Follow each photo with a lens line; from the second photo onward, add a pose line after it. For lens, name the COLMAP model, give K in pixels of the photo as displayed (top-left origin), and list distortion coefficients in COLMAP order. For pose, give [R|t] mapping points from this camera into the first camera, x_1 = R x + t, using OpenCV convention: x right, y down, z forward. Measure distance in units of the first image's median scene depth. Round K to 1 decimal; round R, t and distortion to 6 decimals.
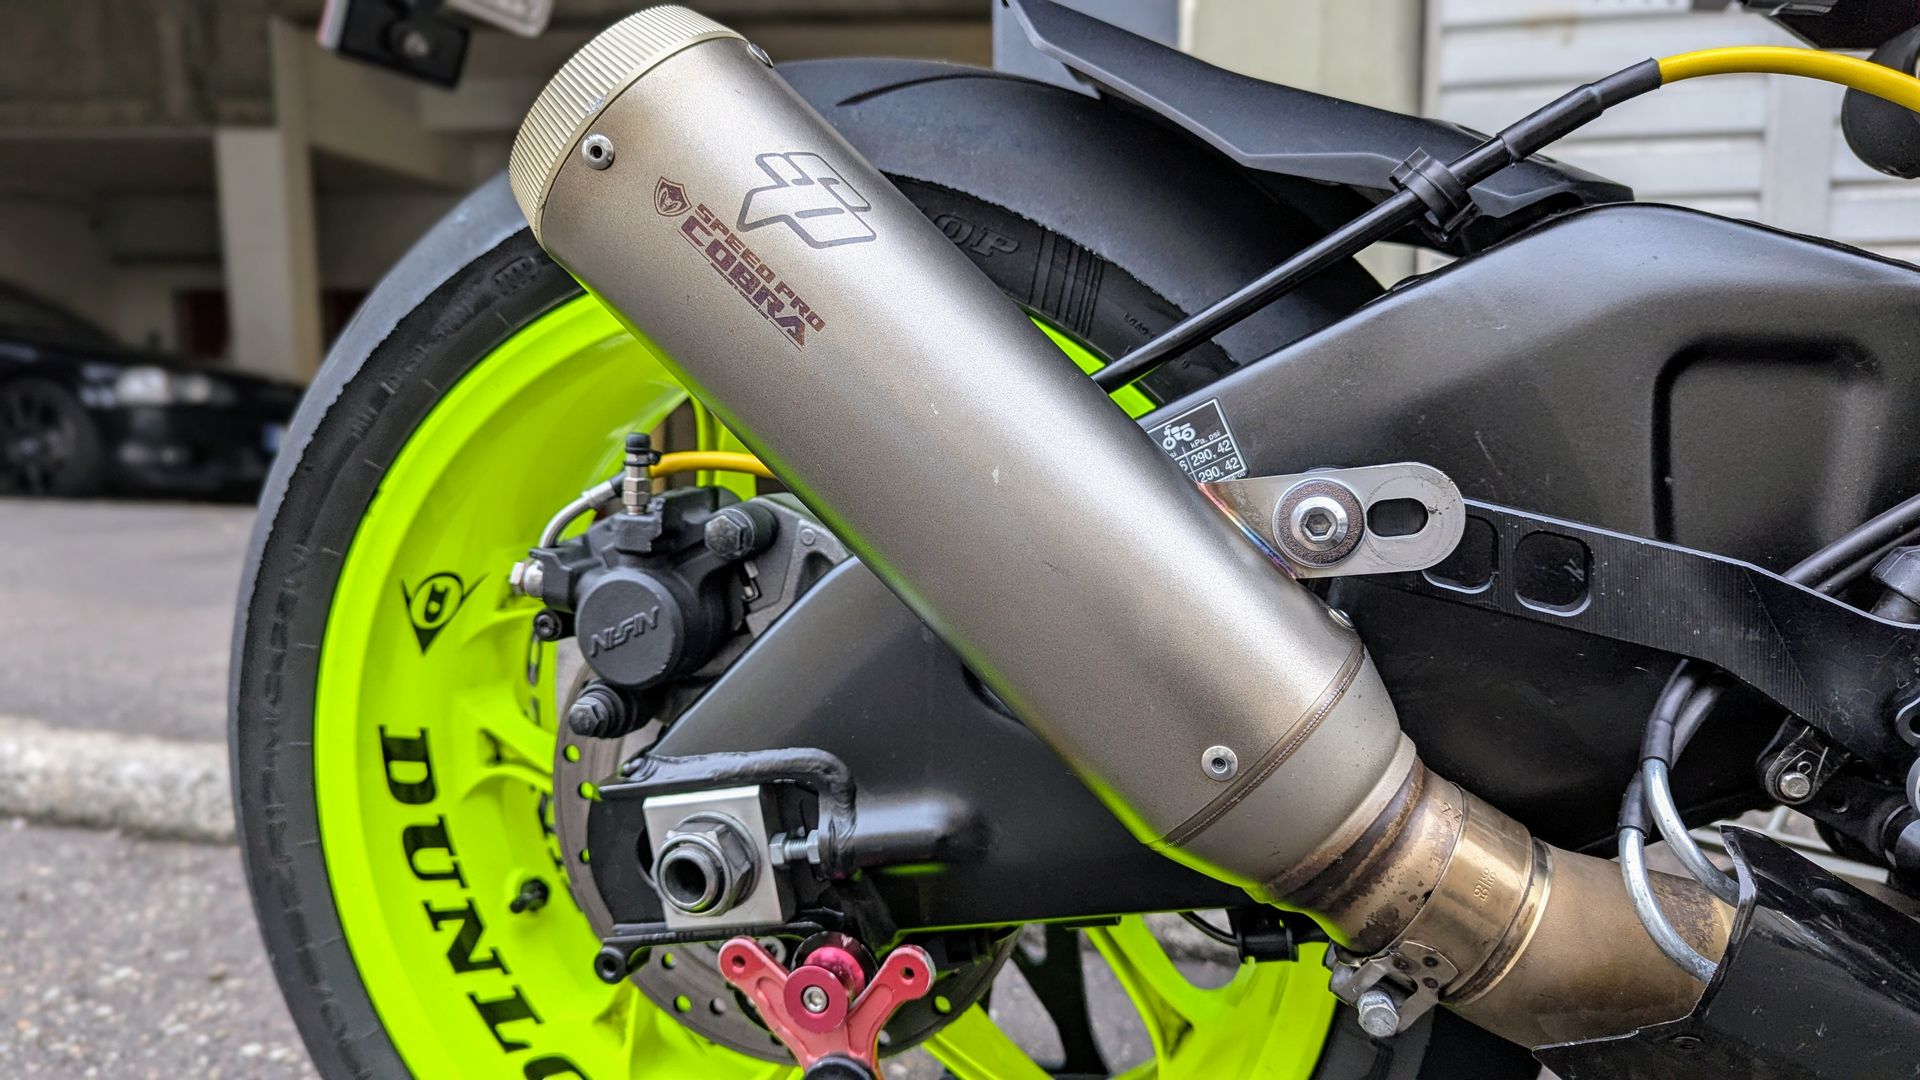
lens RADIAL K [[1450.2, 0, 948.0], [0, 1450.2, 578.2], [0, 0, 1]] dist [0.030837, -0.004727]
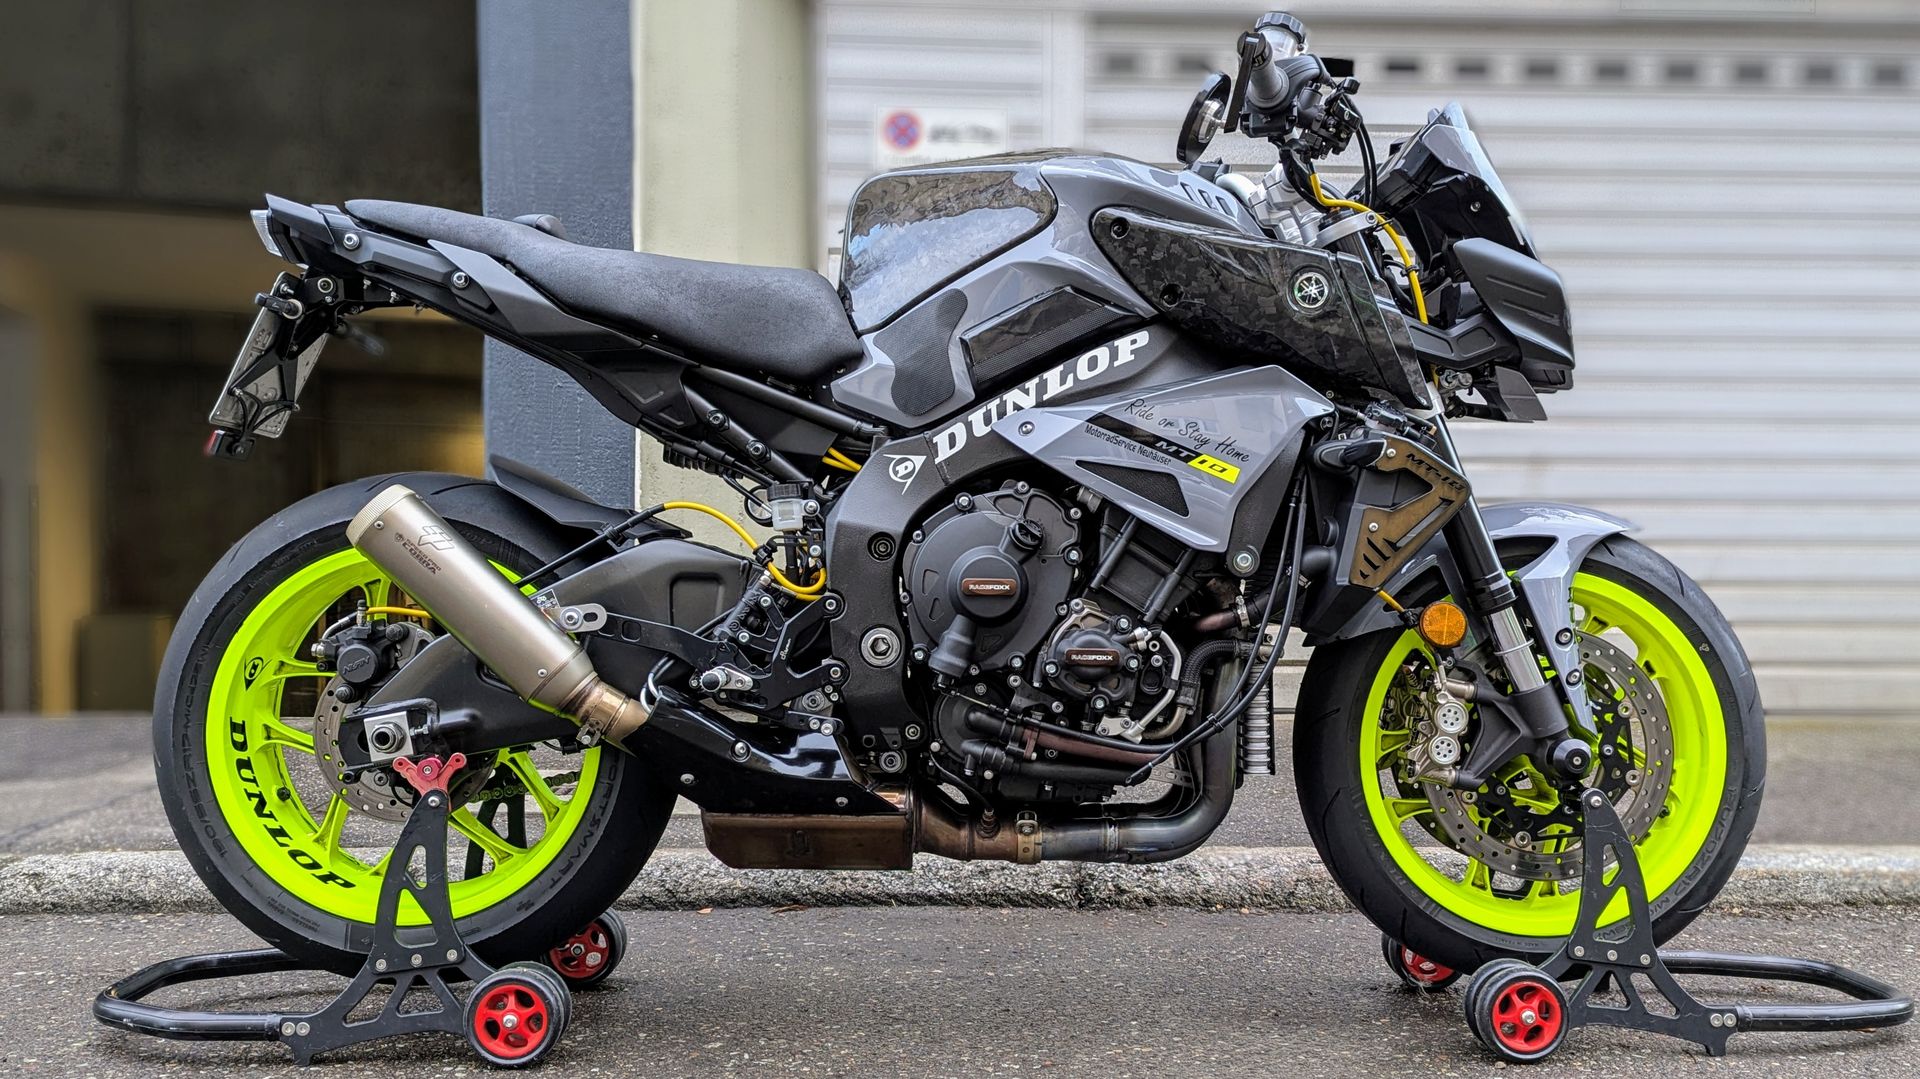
lens RADIAL K [[1450.2, 0, 948.0], [0, 1450.2, 577.7], [0, 0, 1]] dist [0.030837, -0.004727]
pose [[0.942241, 0.004823, 0.334901, -0.081445], [0.042308, 0.990173, -0.133293, 0.323440], [-0.332253, 0.139763, 0.932778, -2.342583]]
